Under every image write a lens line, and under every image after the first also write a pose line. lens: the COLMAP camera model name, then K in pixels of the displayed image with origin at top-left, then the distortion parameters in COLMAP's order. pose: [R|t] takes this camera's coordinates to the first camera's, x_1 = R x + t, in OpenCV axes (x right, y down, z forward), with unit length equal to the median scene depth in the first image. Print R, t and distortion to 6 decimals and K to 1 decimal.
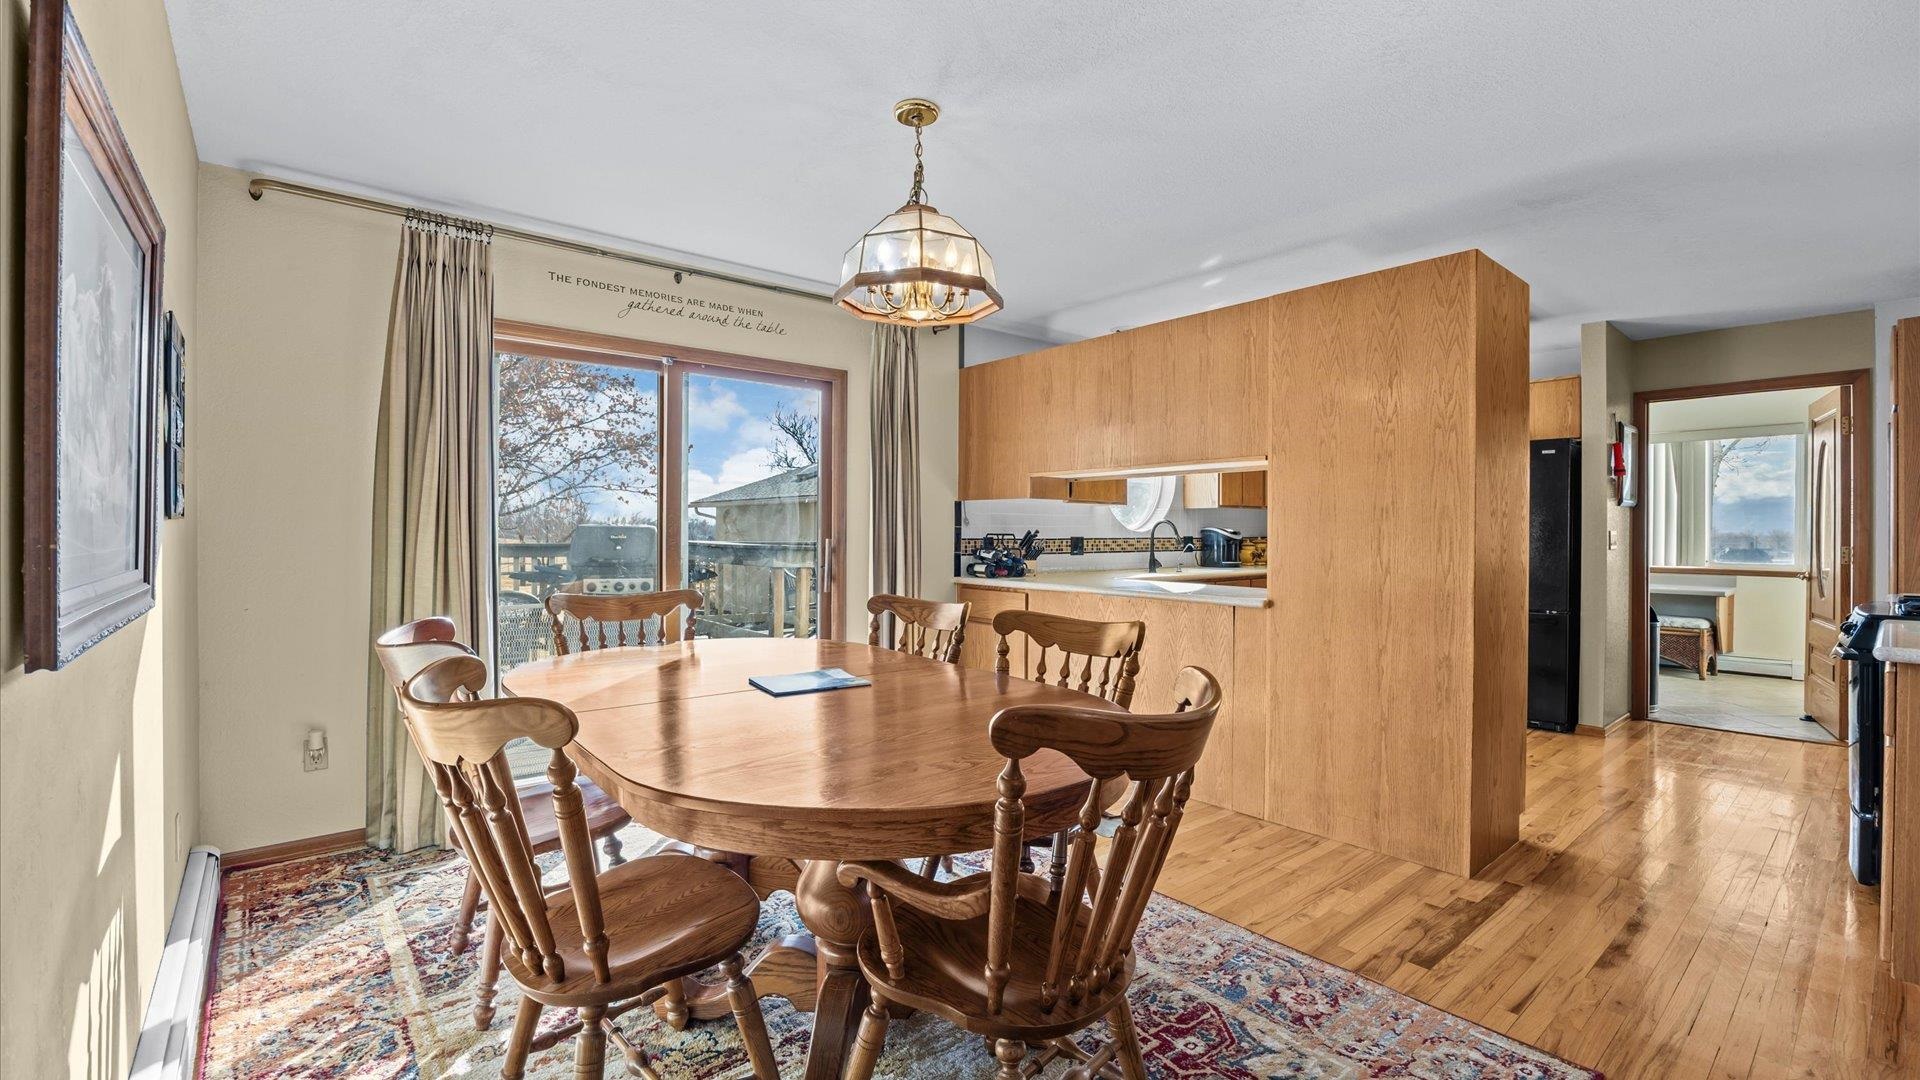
lens RADIAL K [[813.2, 0, 965.0], [0, 813.2, 533.6], [0, 0, 1]] dist [-0.004591, -0.000560]
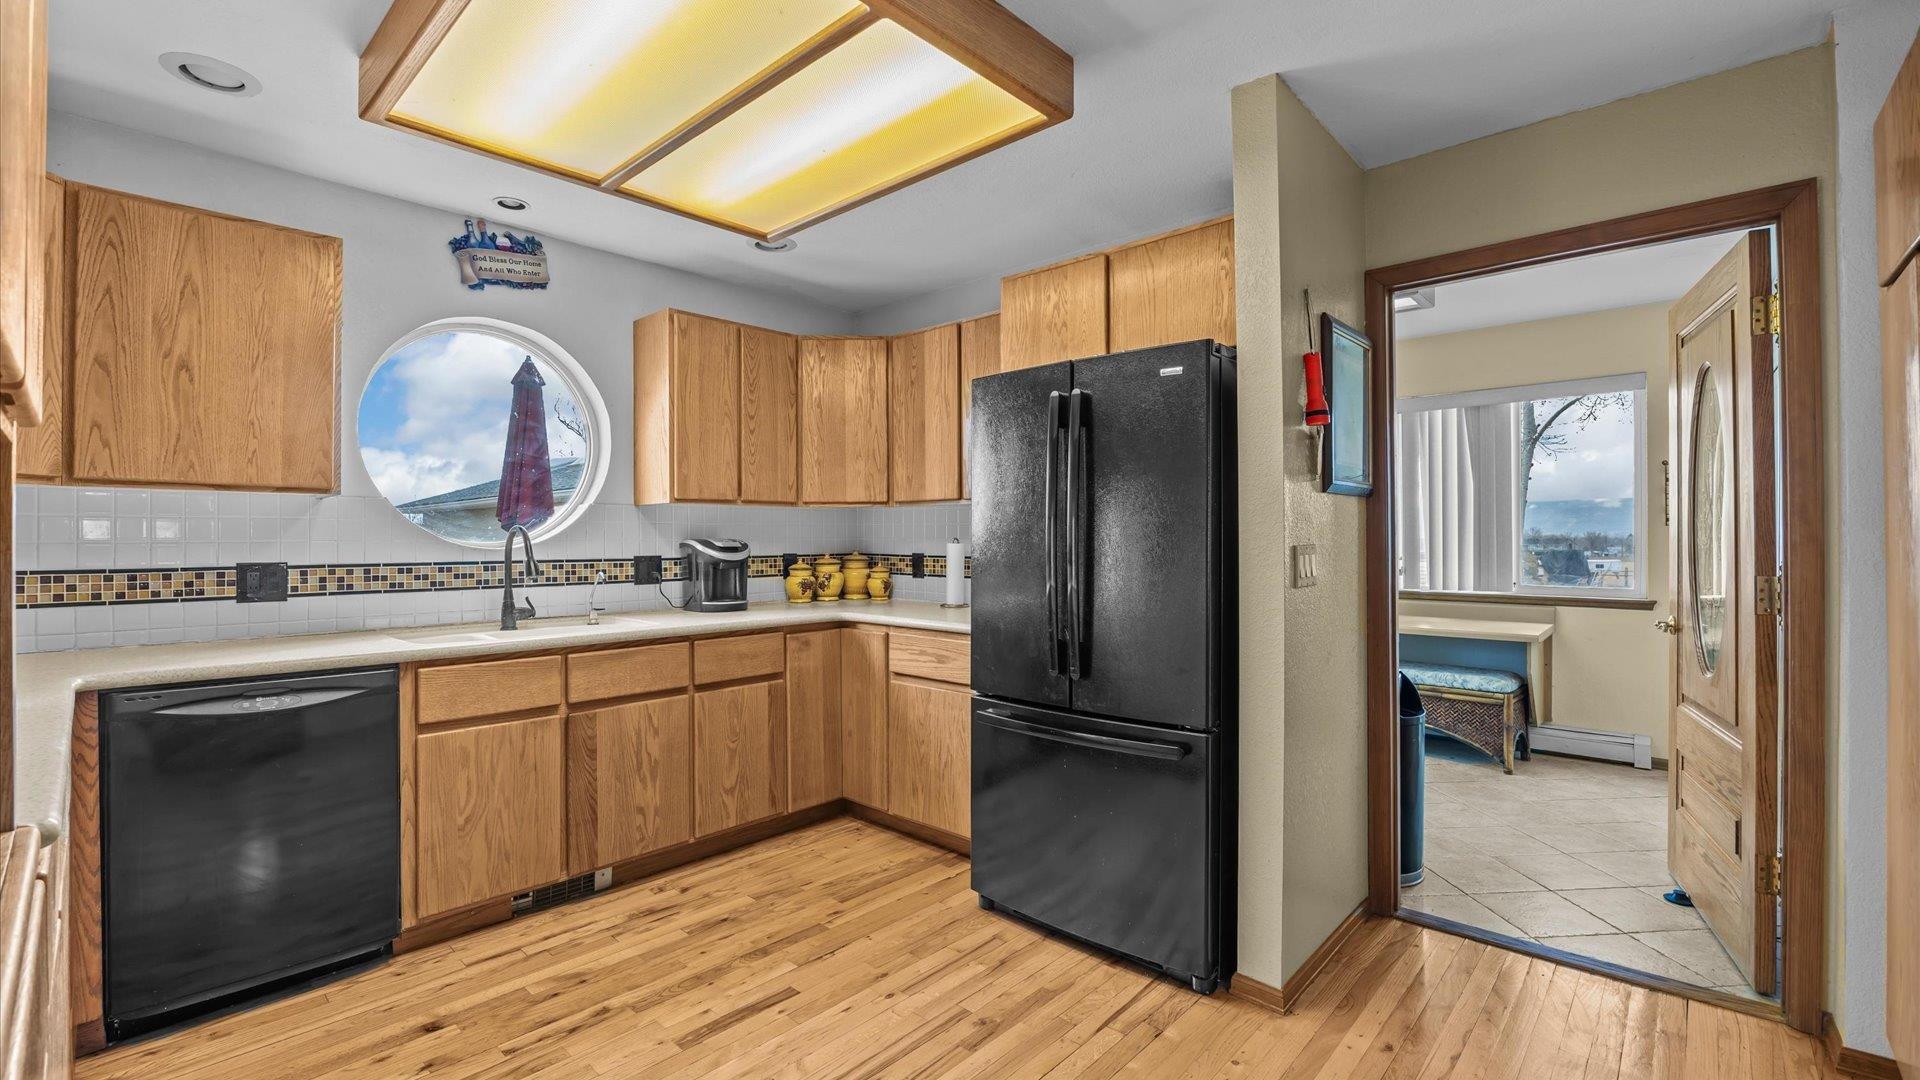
lens RADIAL K [[813.2, 0, 954.4], [0, 813.2, 537.3], [0, 0, 1]] dist [-0.004591, -0.000560]
pose [[0.992603, -0.005714, 0.121269, 0.445320], [0.006262, 0.999972, -0.004145, -0.006125], [-0.121241, 0.004874, 0.992611, 0.462874]]
